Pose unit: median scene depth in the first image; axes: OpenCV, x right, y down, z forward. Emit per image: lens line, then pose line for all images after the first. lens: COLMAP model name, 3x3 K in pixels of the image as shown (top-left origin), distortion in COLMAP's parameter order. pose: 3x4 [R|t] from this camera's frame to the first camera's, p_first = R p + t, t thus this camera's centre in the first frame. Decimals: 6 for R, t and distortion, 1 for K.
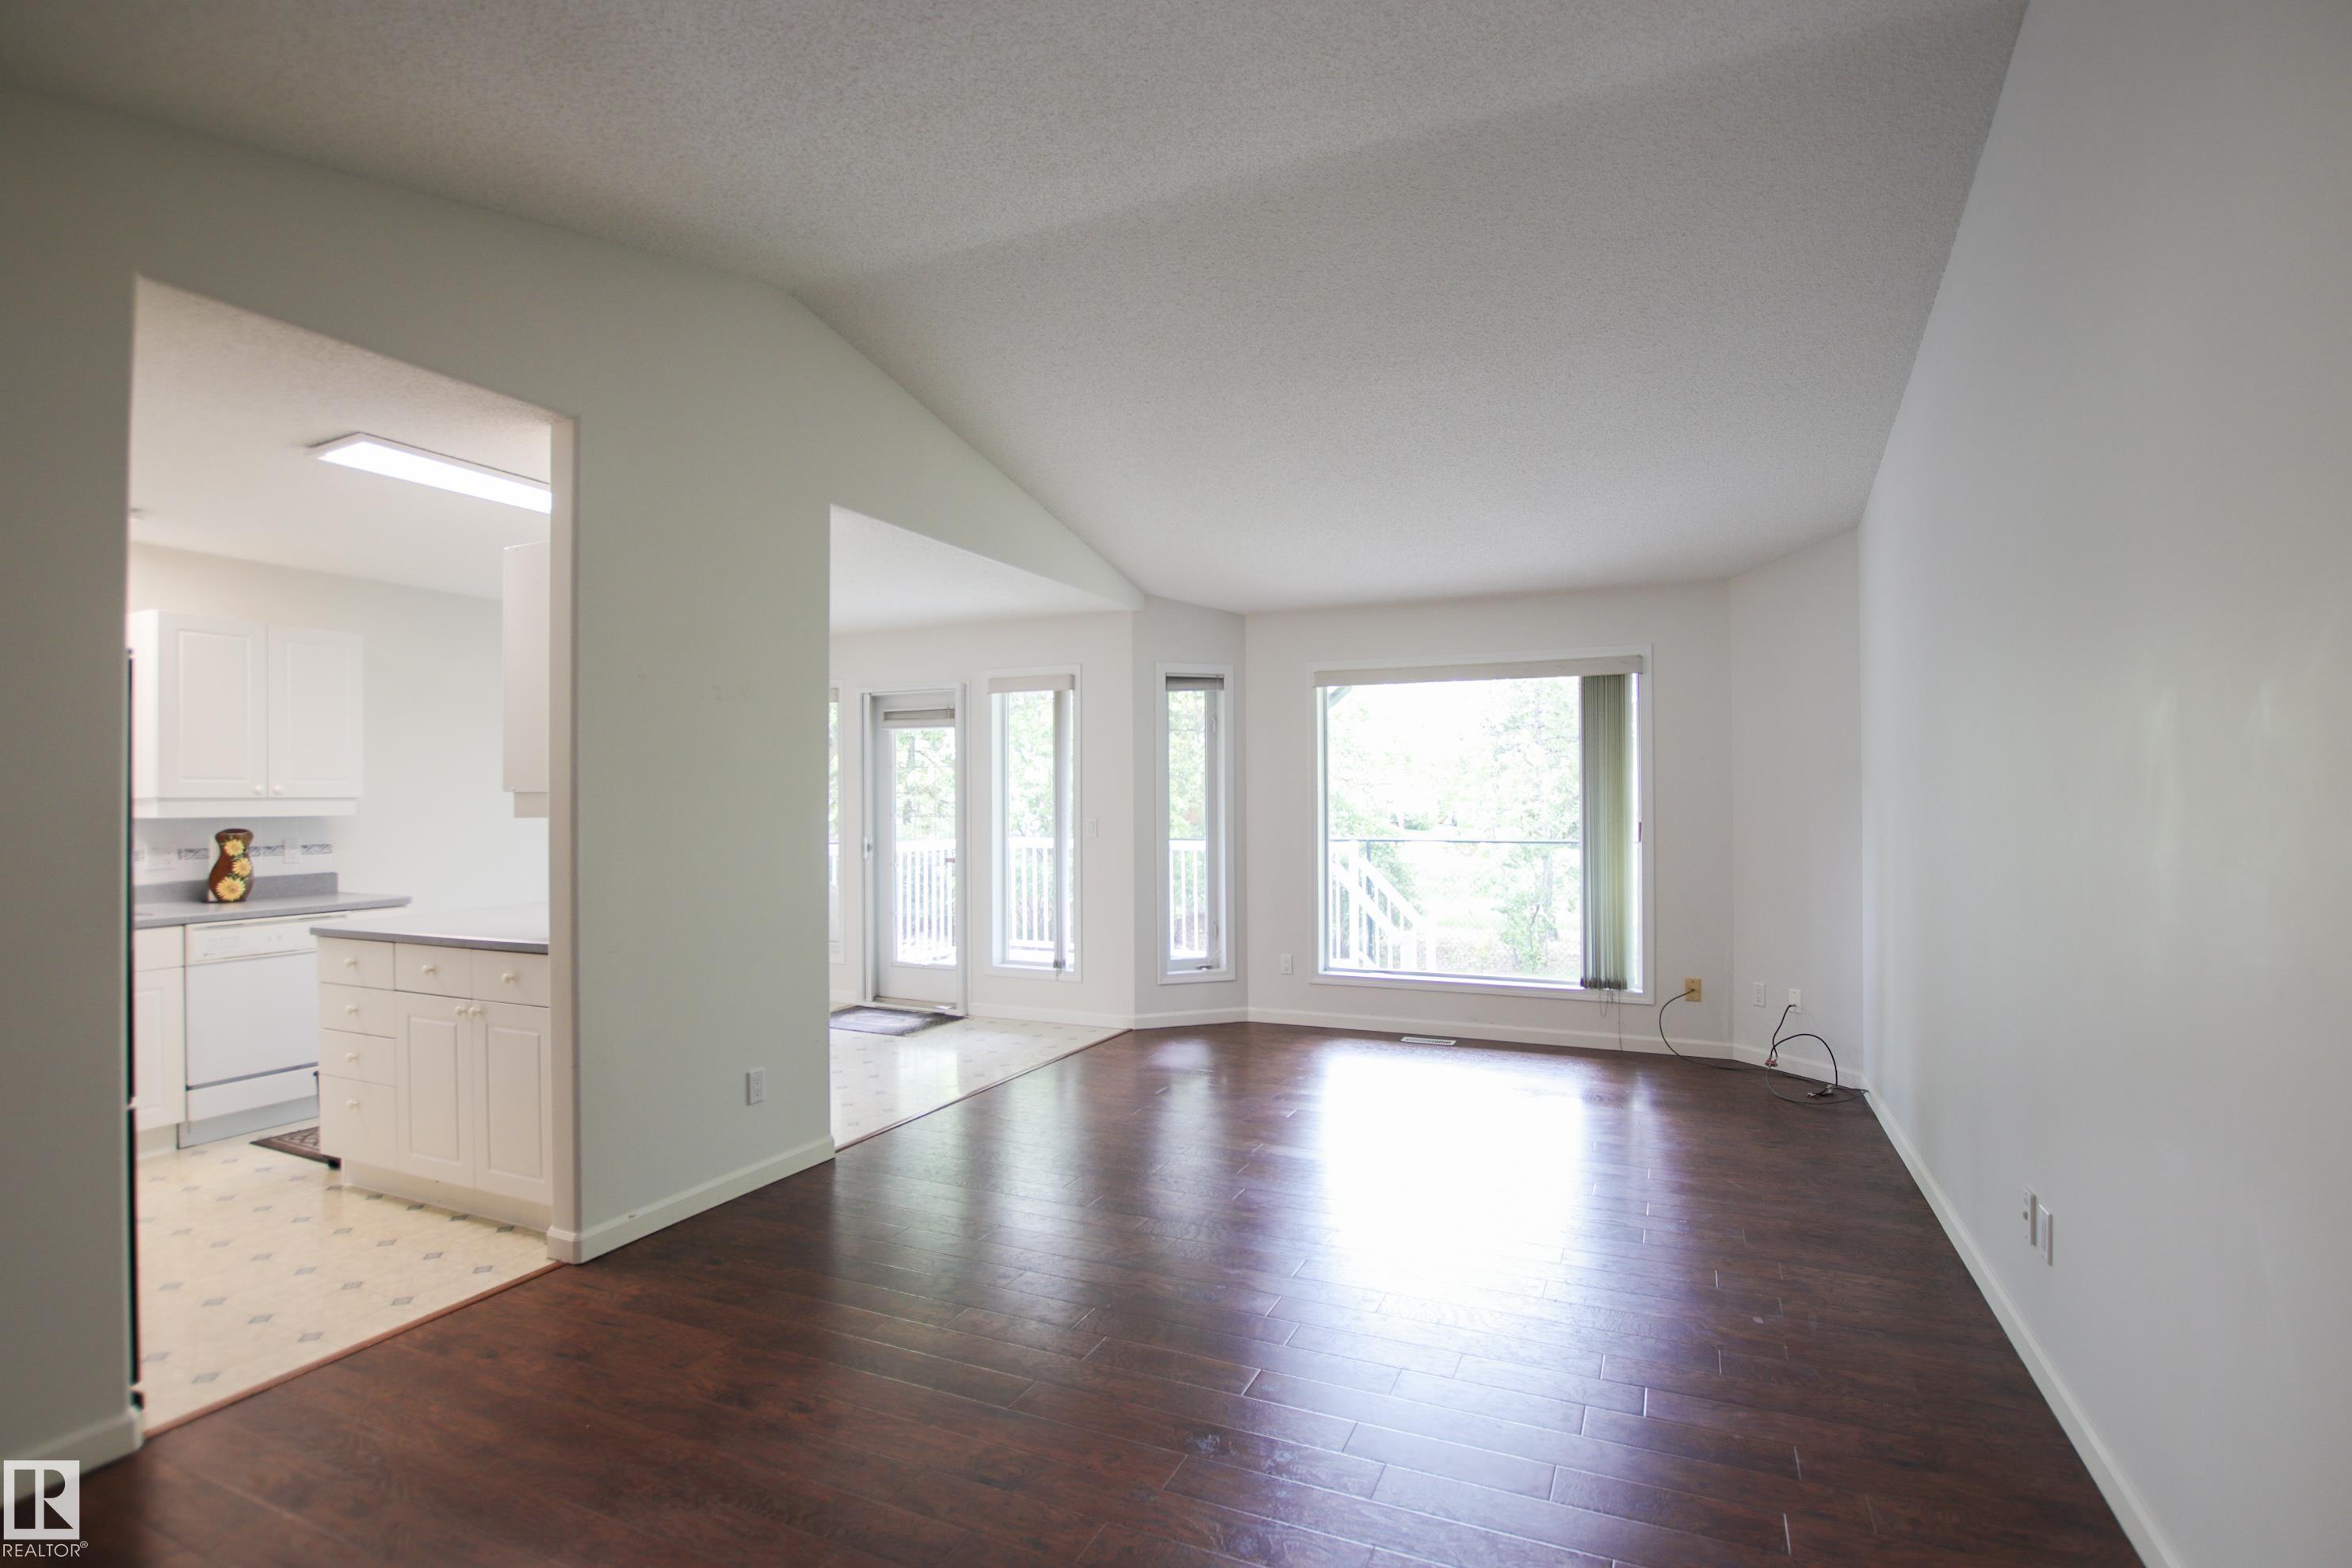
lens RADIAL K [[1125.0, 0, 1192.2], [0, 1125.0, 792.6], [0, 0, 1]] dist [-0.056479, 0.000249]
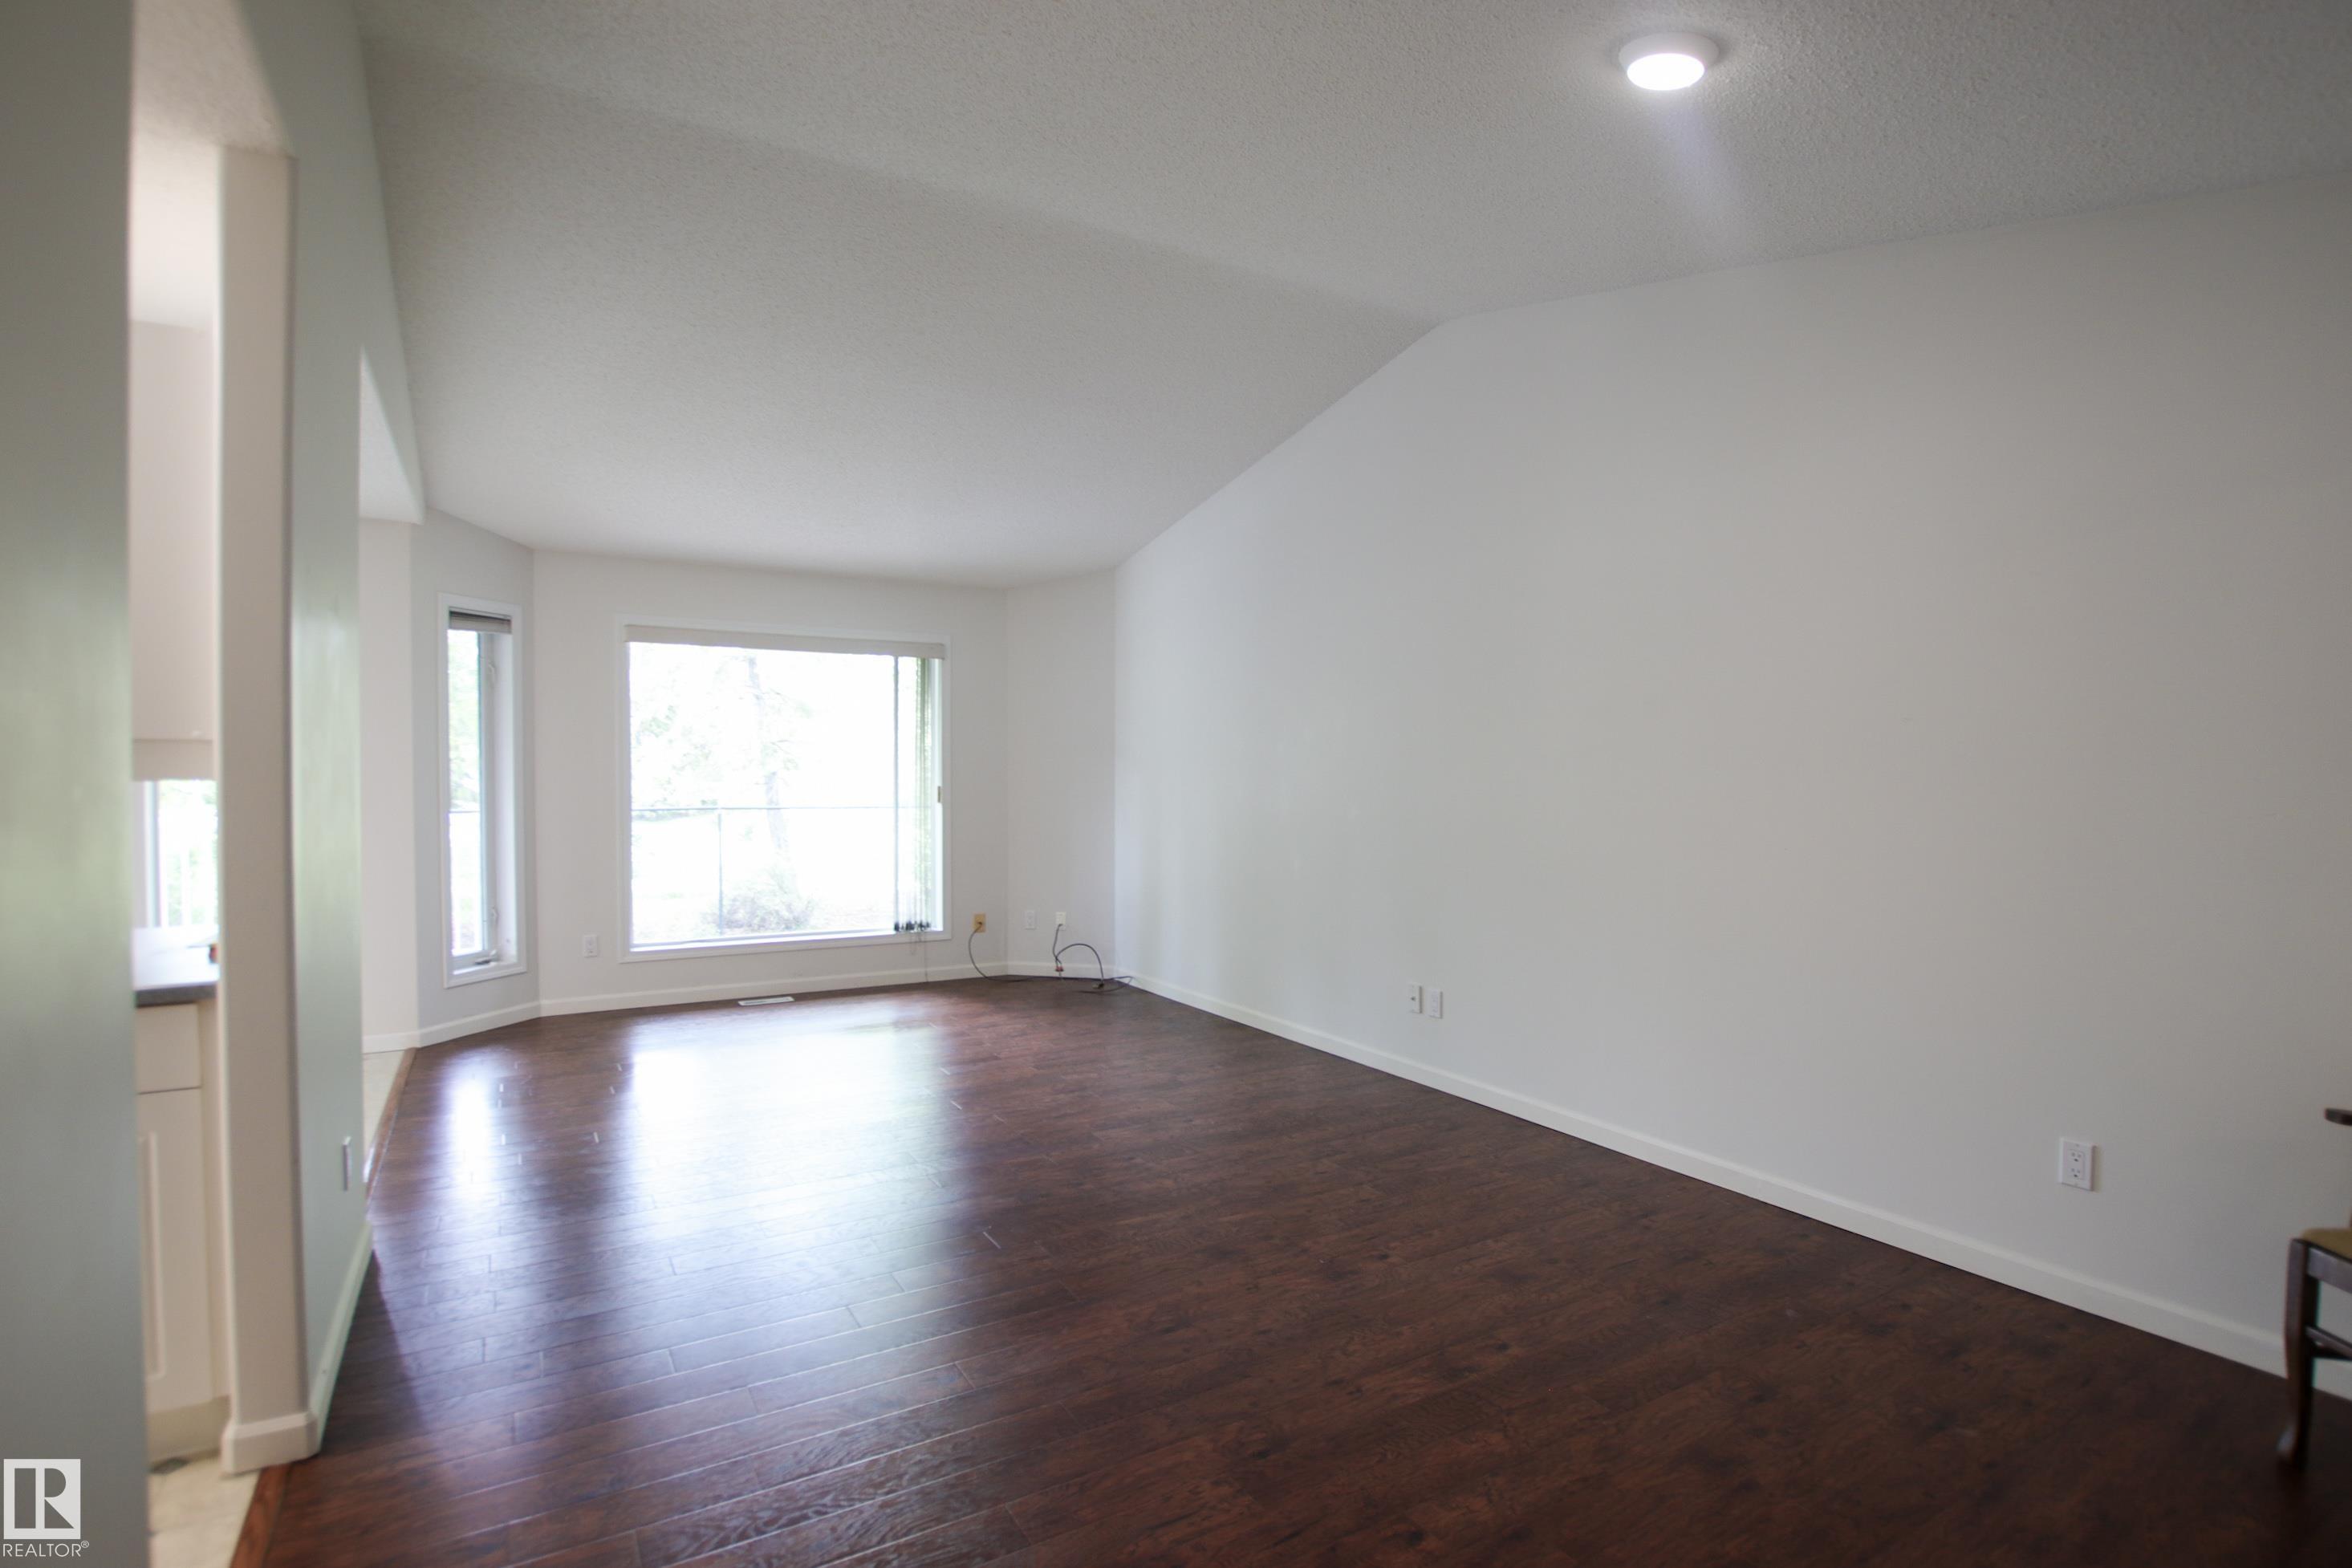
lens RADIAL K [[1125.1, 0, 1192.2], [0, 1125.1, 792.6], [0, 0, 1]] dist [-0.056479, 0.000249]
pose [[0.557131, -0.011327, 0.830347, -0.380643], [-0.014838, 0.999612, 0.023592, 0.001737], [-0.830292, -0.025464, 0.556747, 0.108538]]
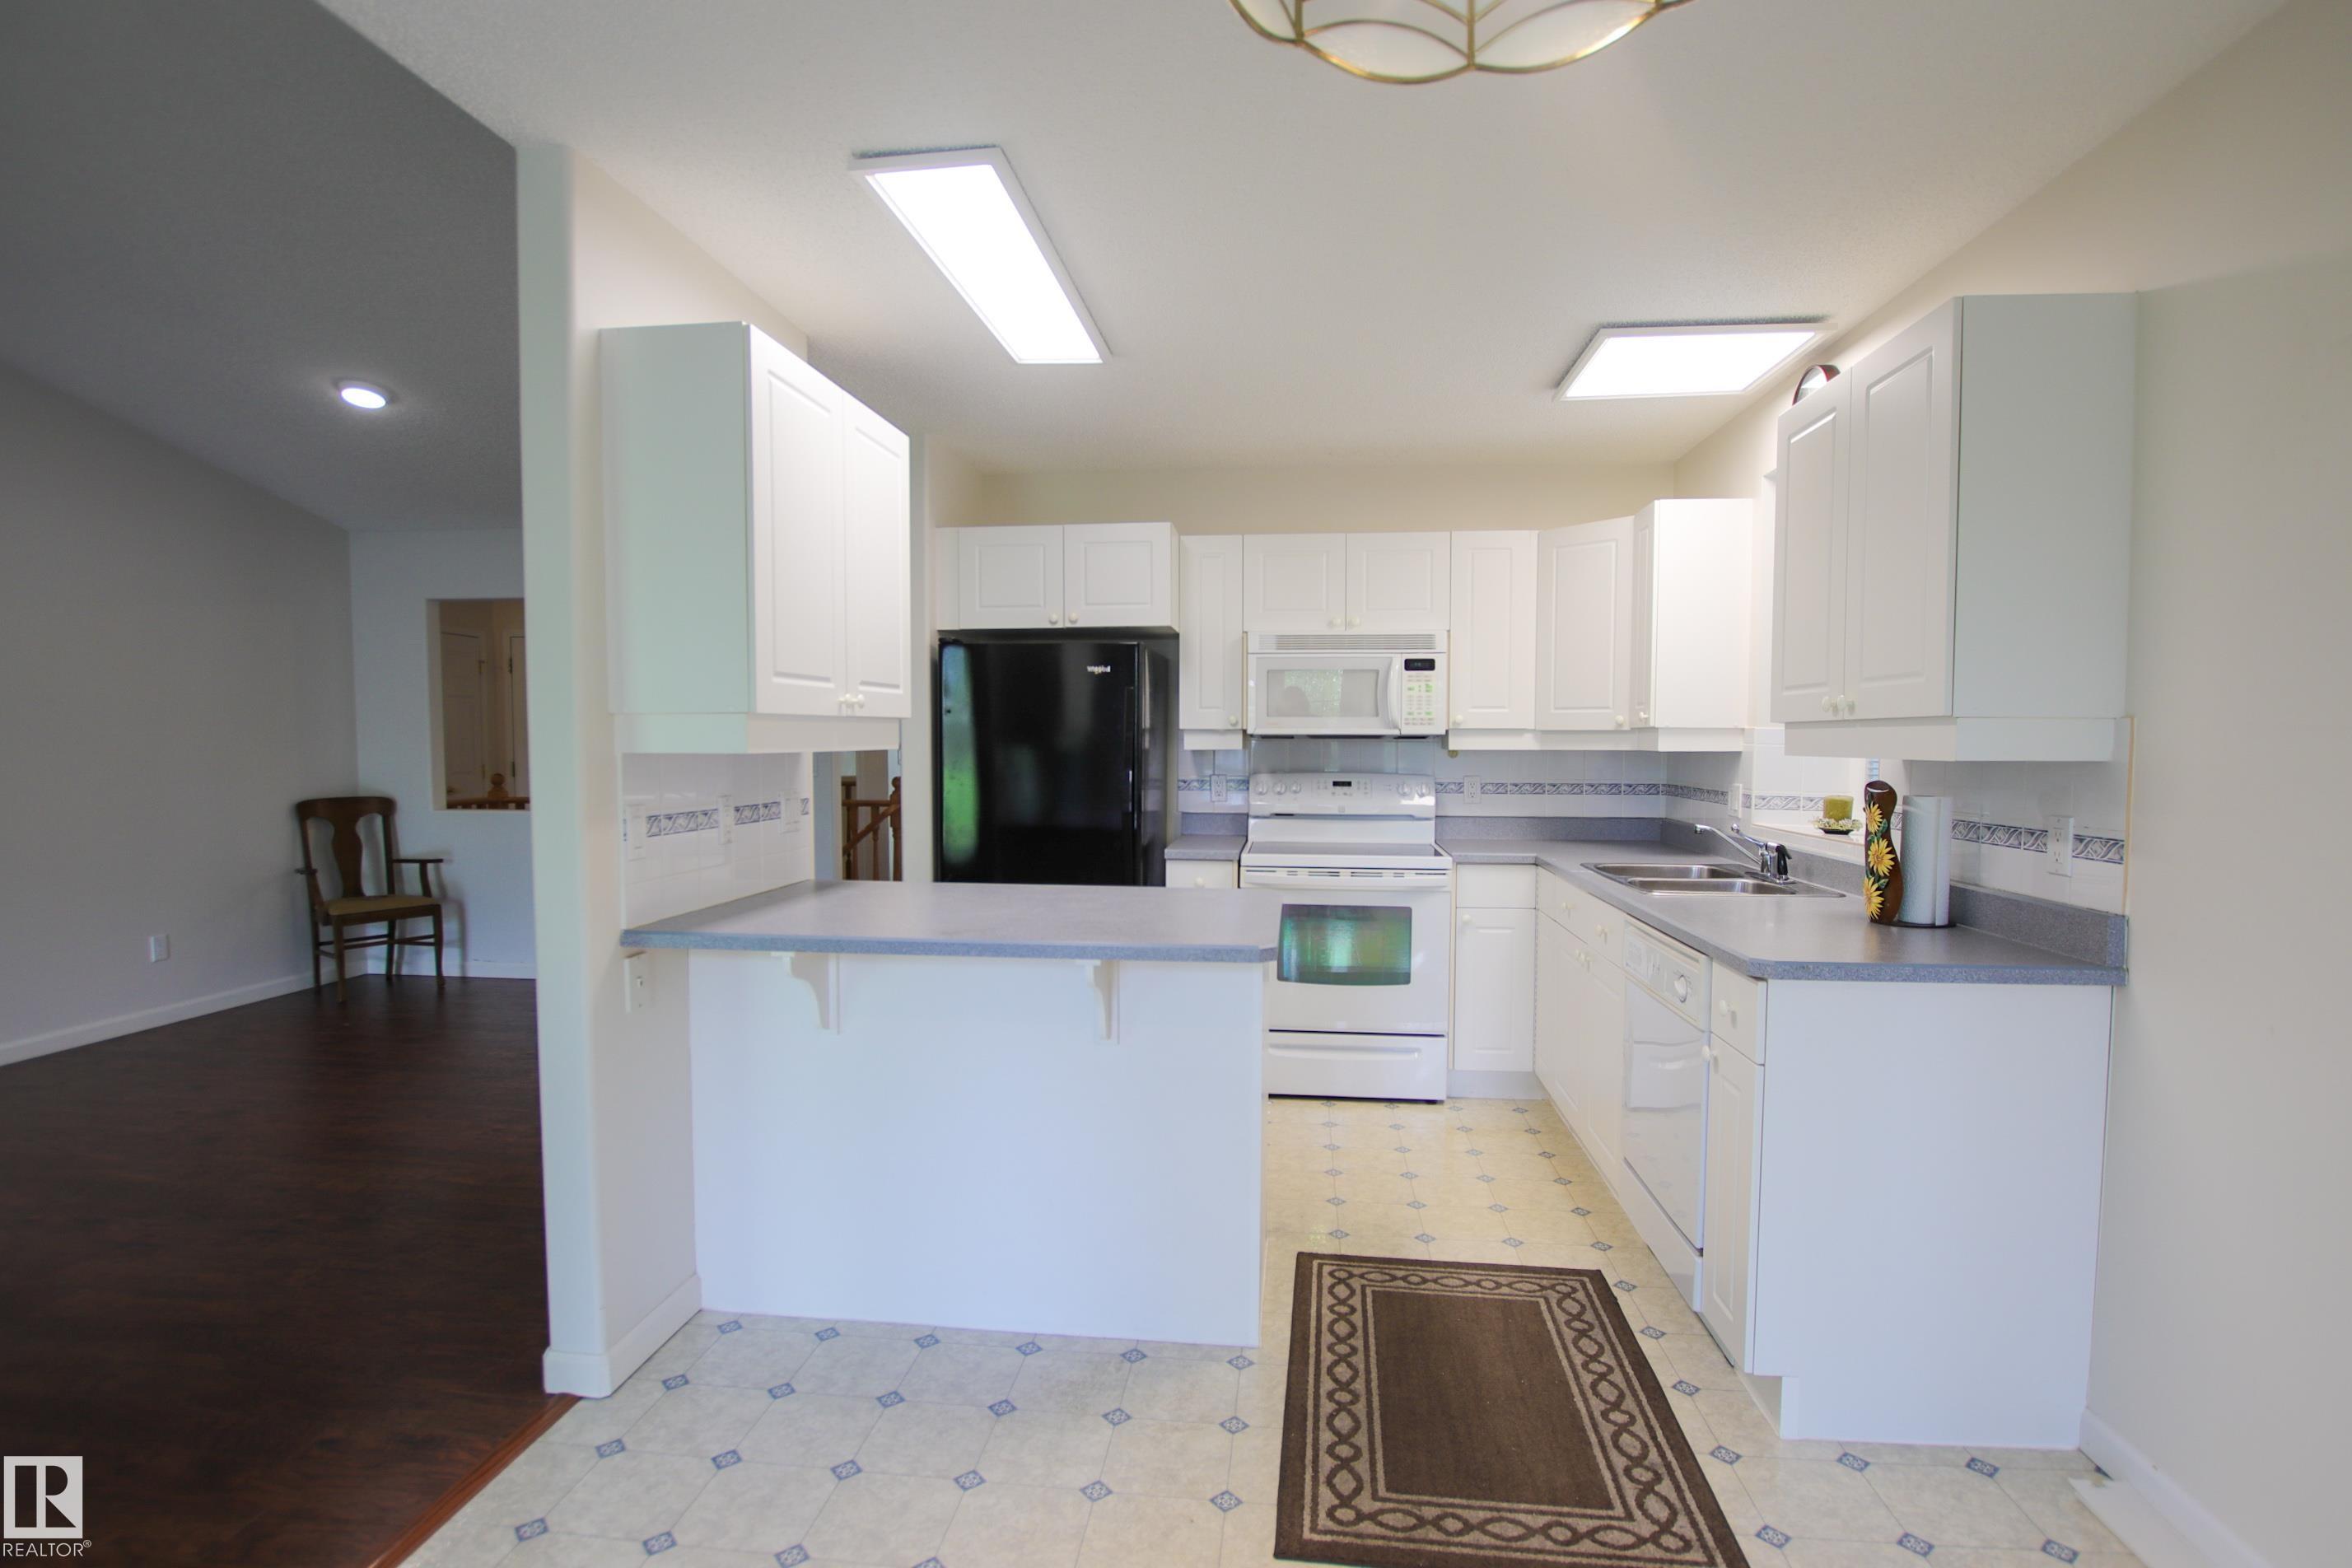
lens RADIAL K [[1169.9, 0, 1178.0], [0, 1169.9, 796.6], [0, 0, 1]] dist [-0.027687, -0.000066]
pose [[-0.952048, 0.018705, -0.305376, -0.283983], [0.004889, 0.998932, 0.045945, 0.009697], [0.305909, 0.042249, -0.951123, 1.012066]]
